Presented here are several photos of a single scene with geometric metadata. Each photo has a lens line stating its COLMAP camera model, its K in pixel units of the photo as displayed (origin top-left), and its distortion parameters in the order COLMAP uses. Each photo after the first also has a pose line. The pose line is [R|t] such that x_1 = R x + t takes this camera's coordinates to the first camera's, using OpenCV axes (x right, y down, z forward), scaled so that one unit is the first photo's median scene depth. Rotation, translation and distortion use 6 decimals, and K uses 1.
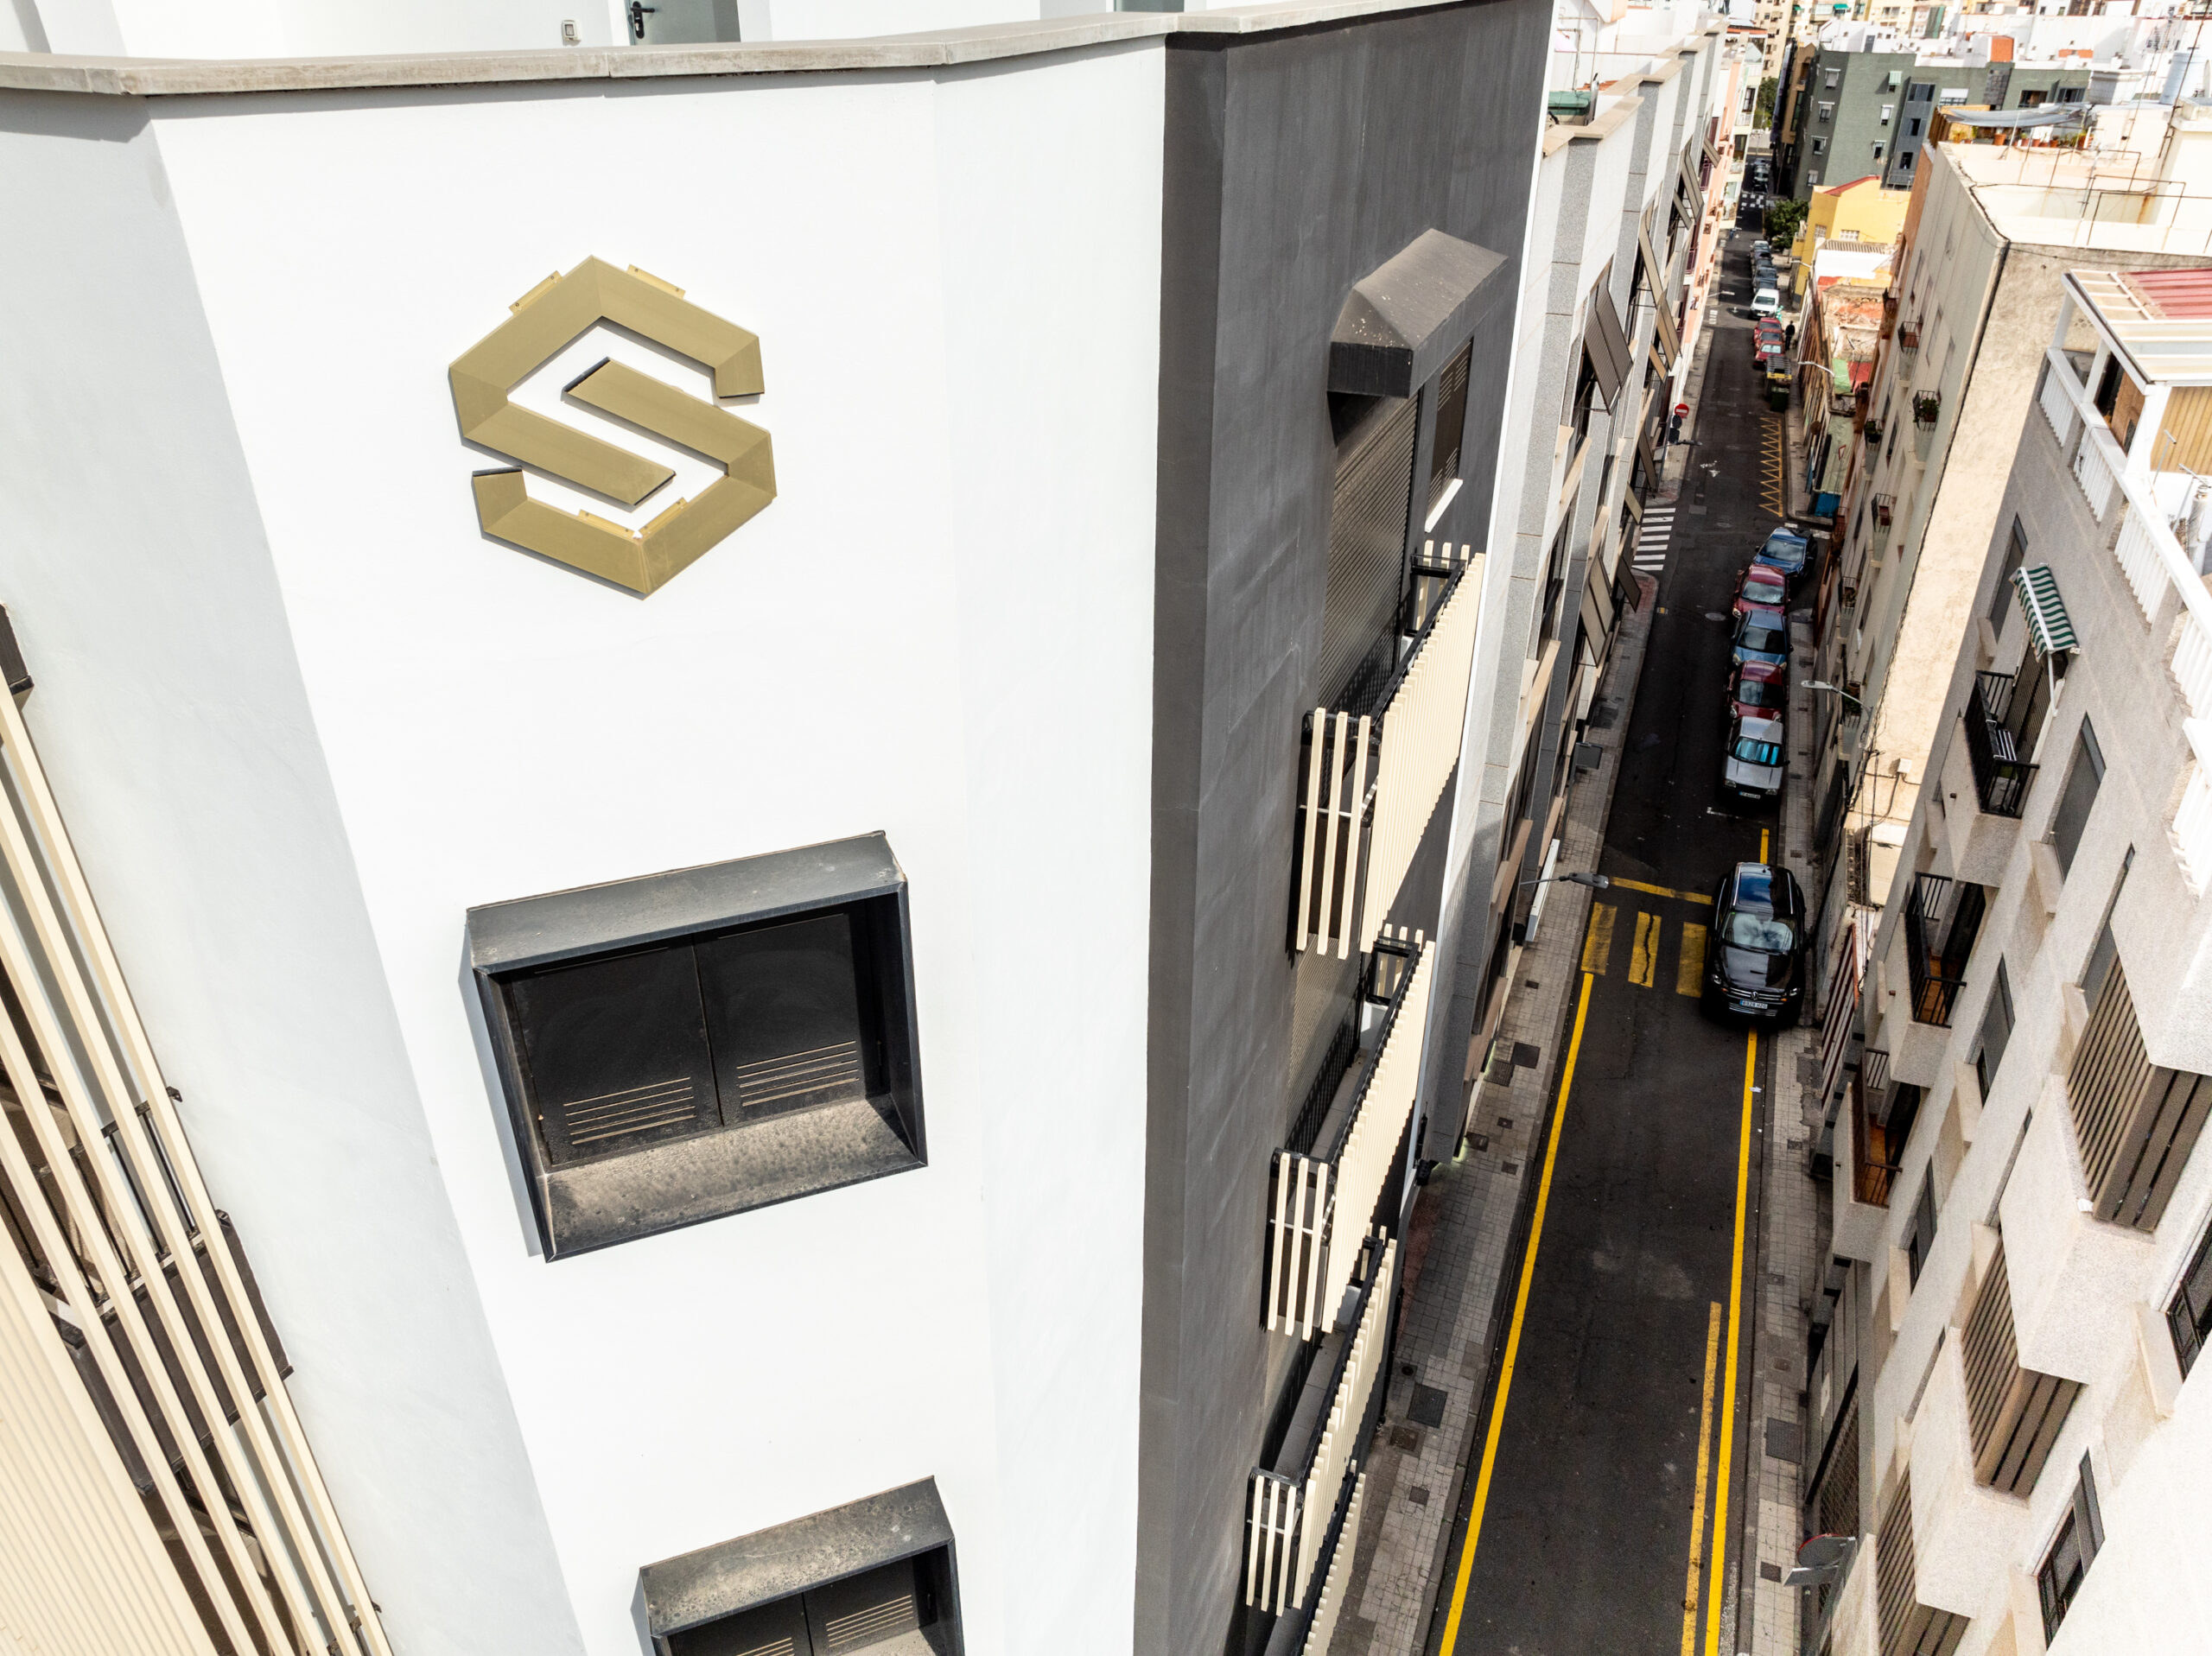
lens RADIAL K [[1559.9, 0, 1106.1], [0, 1559.9, 835.4], [0, 0, 1]] dist [-0.044636, 0.007598]
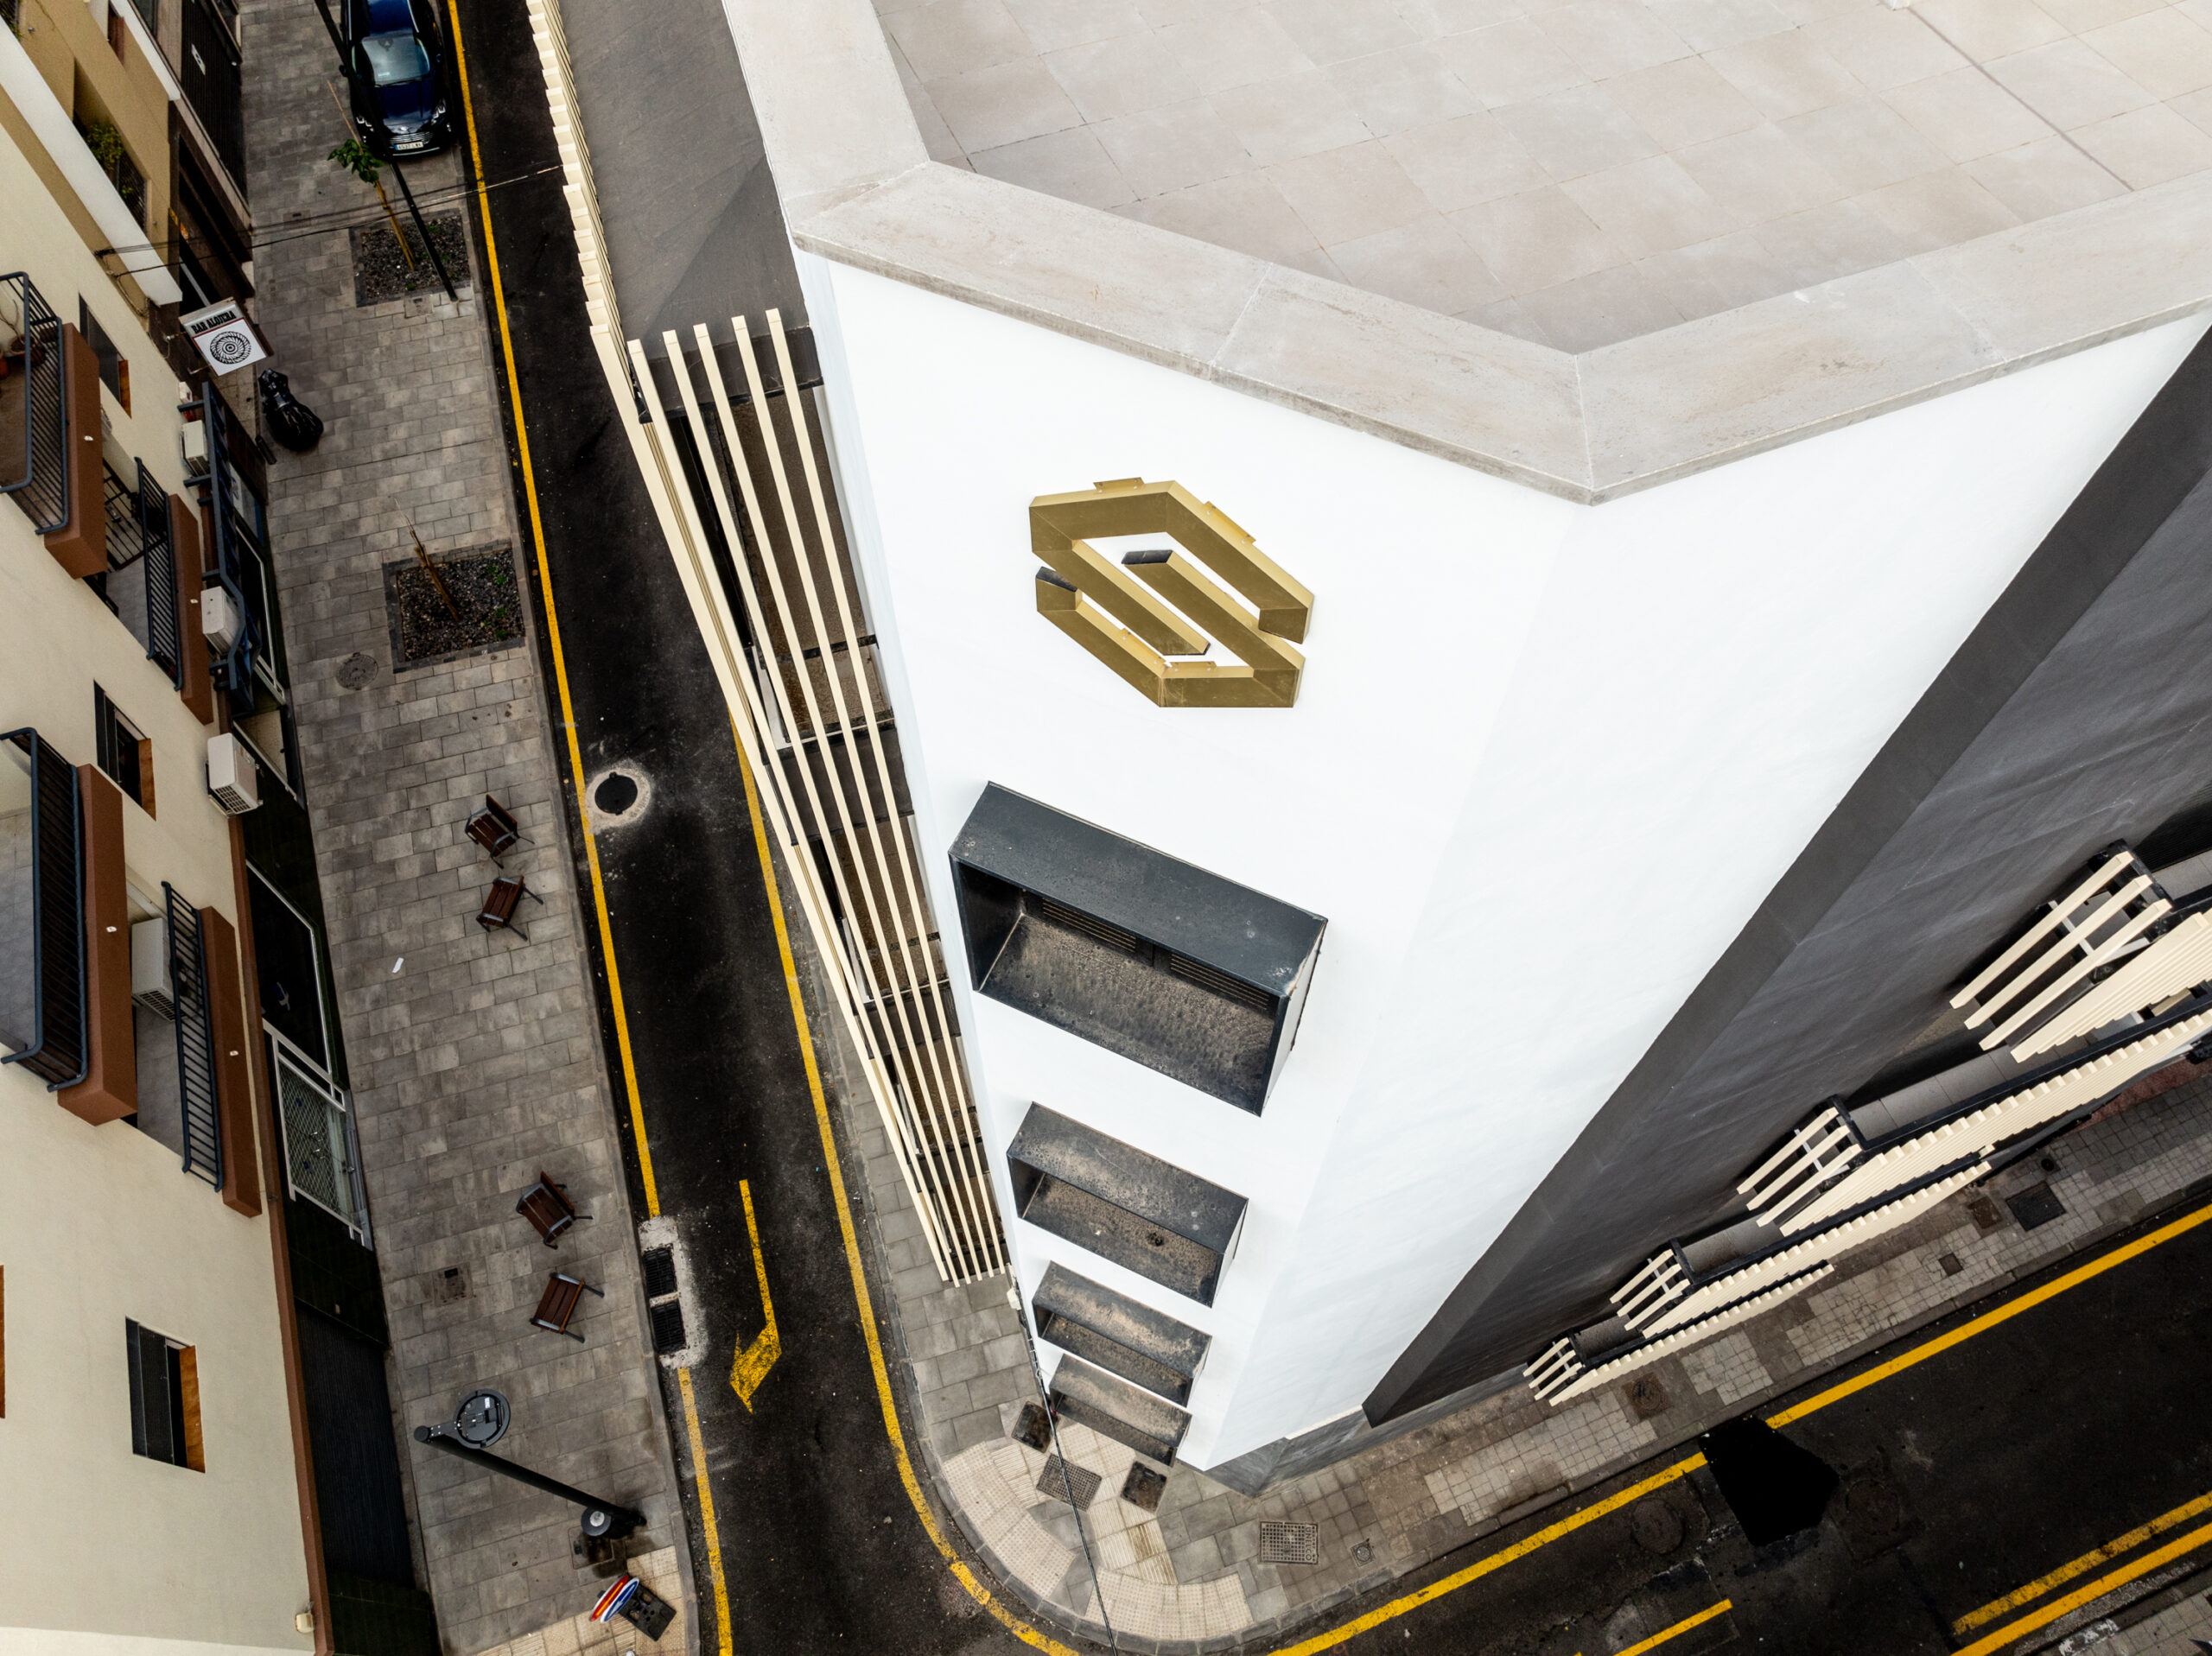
lens RADIAL K [[1559.9, 0, 1106.1], [0, 1559.9, 835.4], [0, 0, 1]] dist [-0.044636, 0.007598]
pose [[0.686377, 0.629373, -0.364384, 0.028947], [-0.363769, 0.730983, 0.577353, -0.175704], [0.629729, -0.263730, 0.730676, 0.049970]]
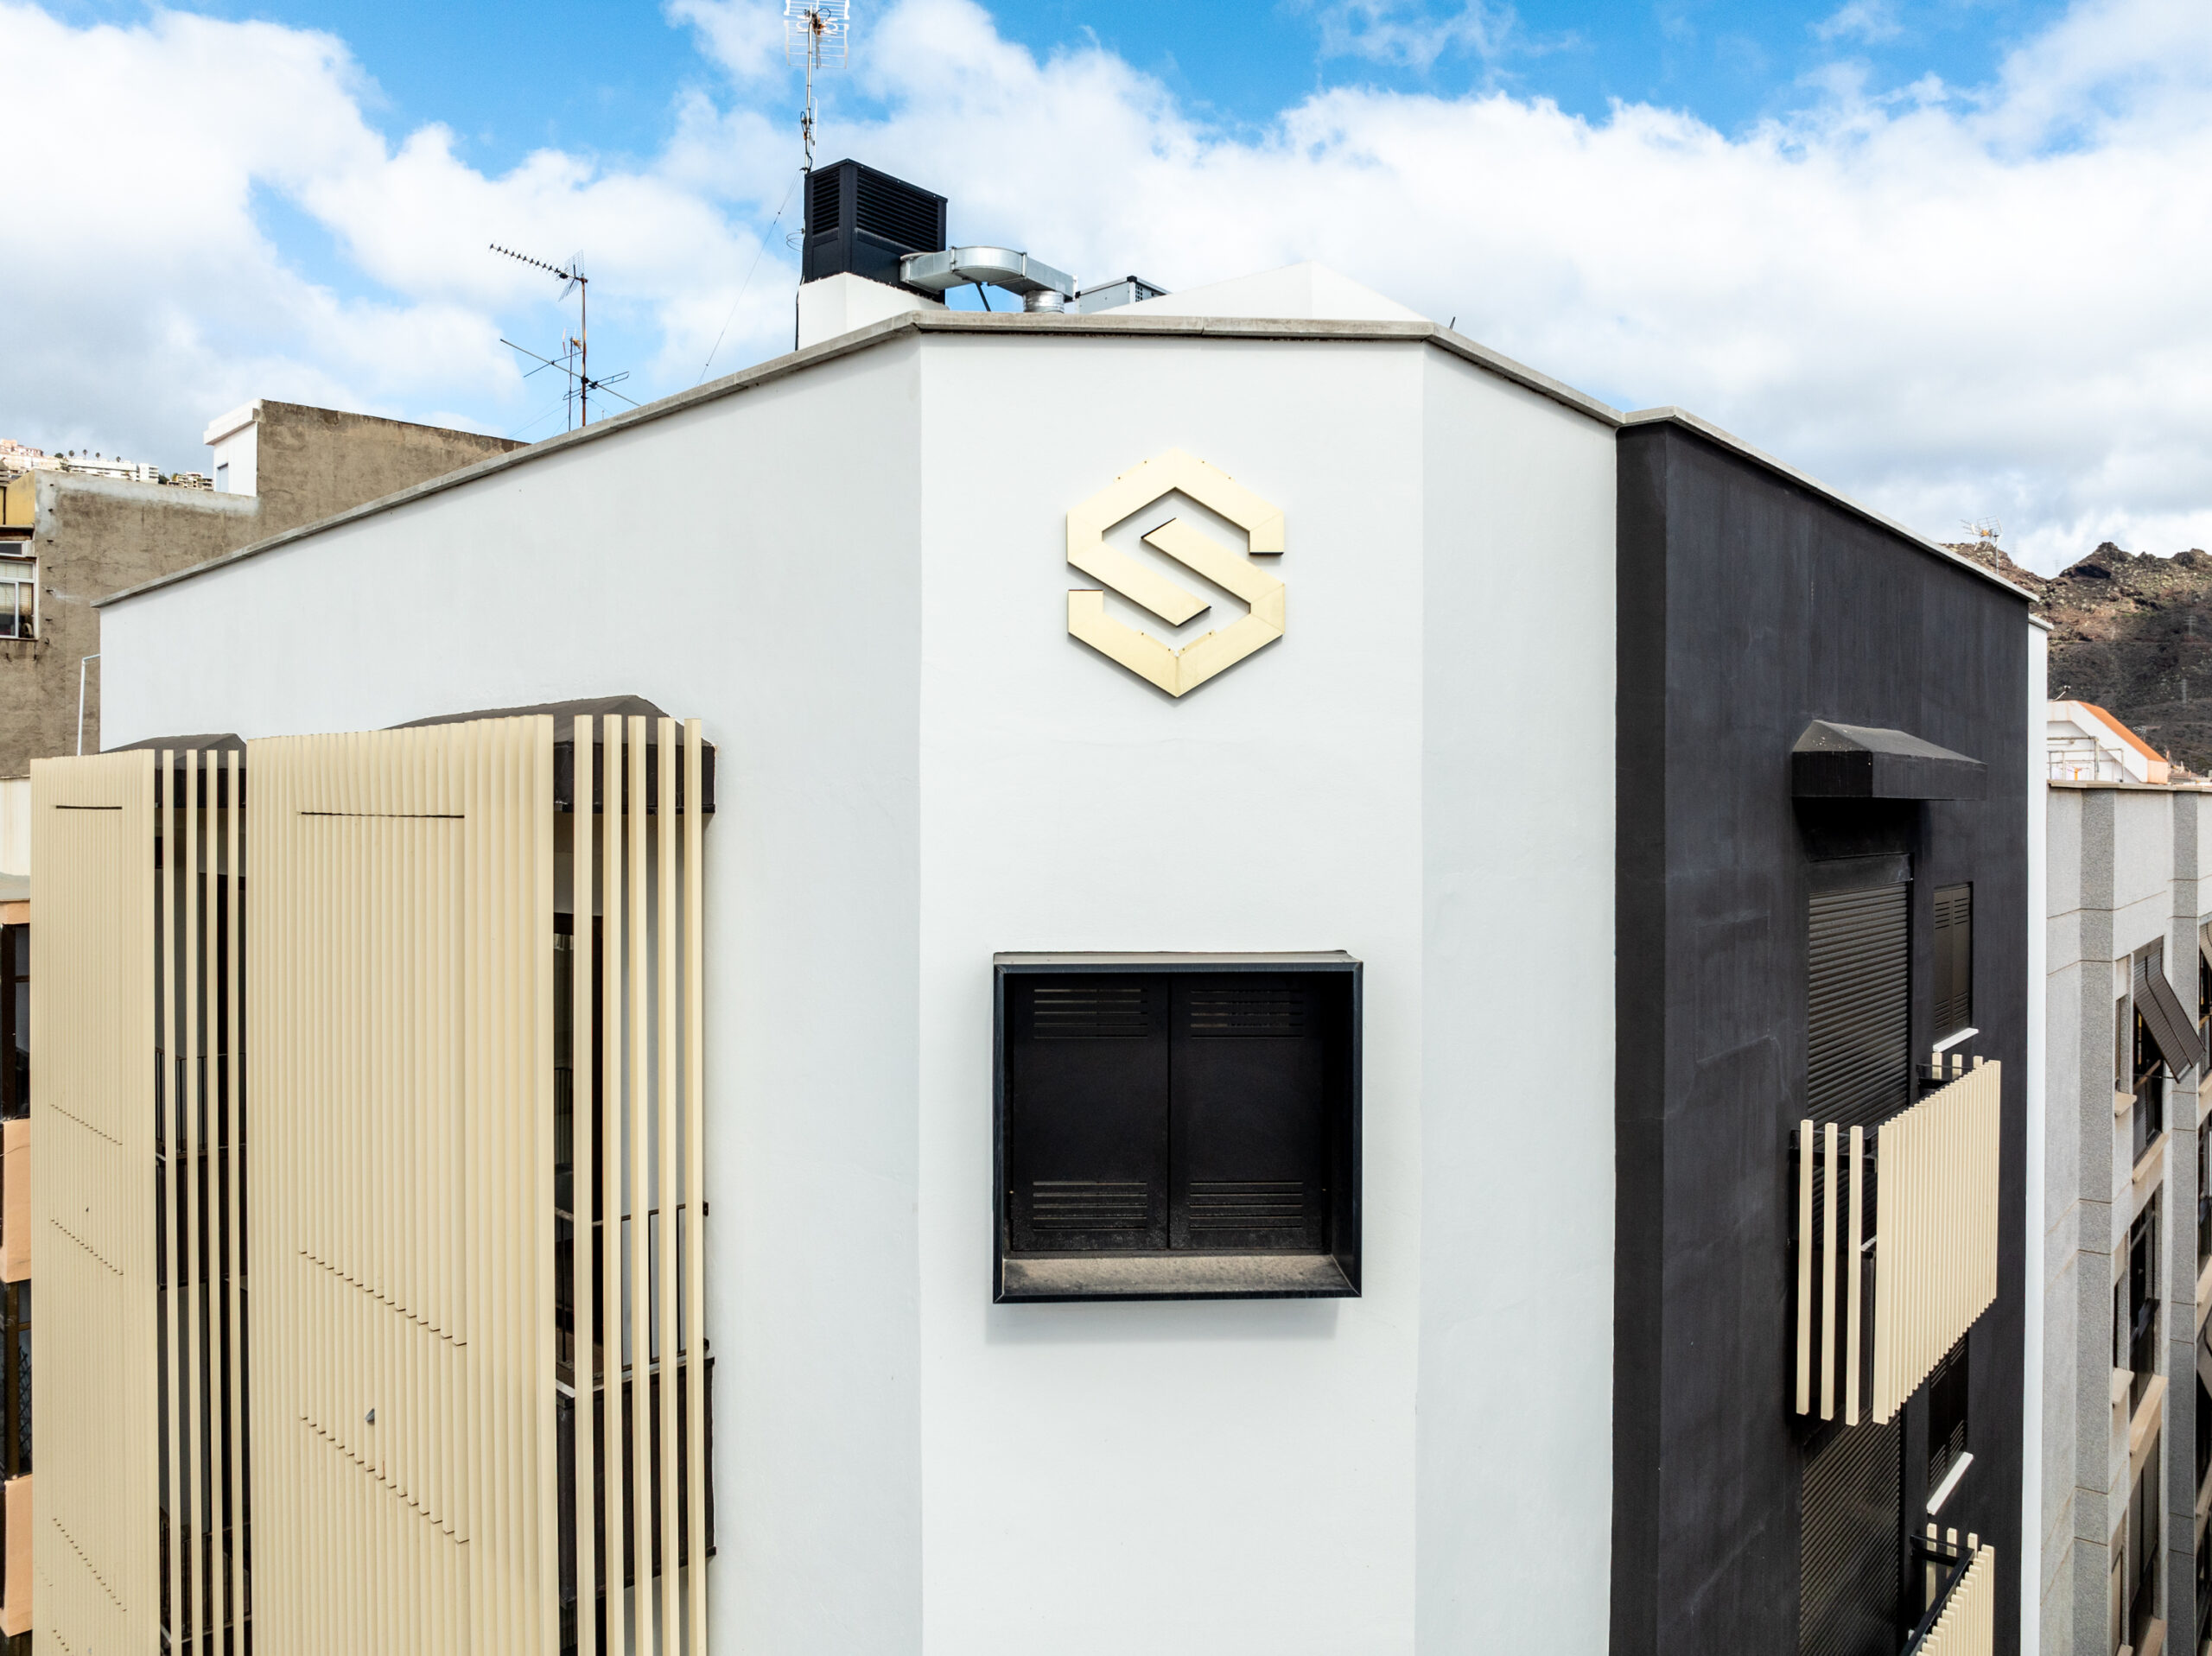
lens RADIAL K [[1612.1, 0, 1105.5], [0, 1612.1, 799.8], [0, 0, 1]] dist [-0.055886, 0.026979]
pose [[0.950434, 0.000660, -0.310927, 0.015708], [-0.157221, 0.863755, -0.478757, 0.145542], [0.268248, 0.503911, 0.821046, -0.017112]]
